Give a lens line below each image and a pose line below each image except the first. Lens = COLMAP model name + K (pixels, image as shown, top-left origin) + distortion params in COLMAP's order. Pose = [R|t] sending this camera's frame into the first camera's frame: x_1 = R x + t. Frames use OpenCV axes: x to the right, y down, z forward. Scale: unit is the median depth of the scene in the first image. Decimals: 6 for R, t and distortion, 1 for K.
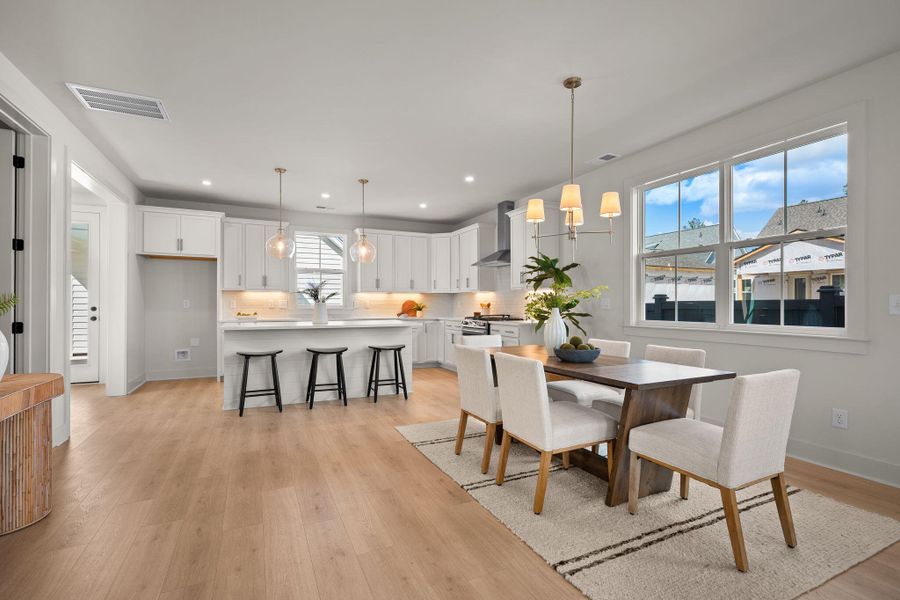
lens RADIAL K [[414.6, 0, 452.9], [0, 414.6, 304.5], [0, 0, 1]] dist [0.002402, 0.000120]
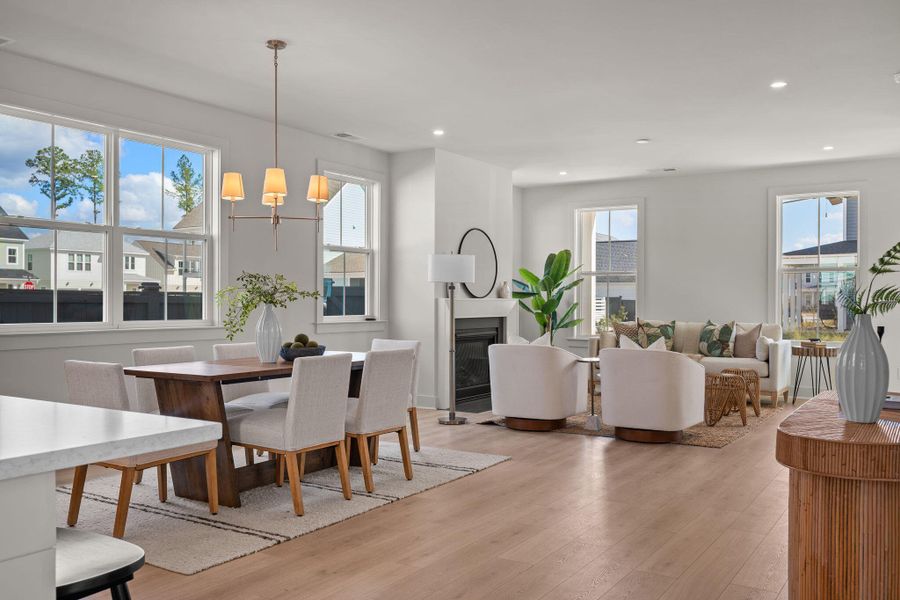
lens RADIAL K [[770.7, 0, 447.9], [0, 770.7, 304.2], [0, 0, 1]] dist [-0.001610, -0.004732]
pose [[-0.526684, -0.004060, 0.850051, -1.115517], [-0.005965, 0.999982, 0.001080, 0.011252], [-0.850040, -0.004502, -0.526699, 1.366982]]
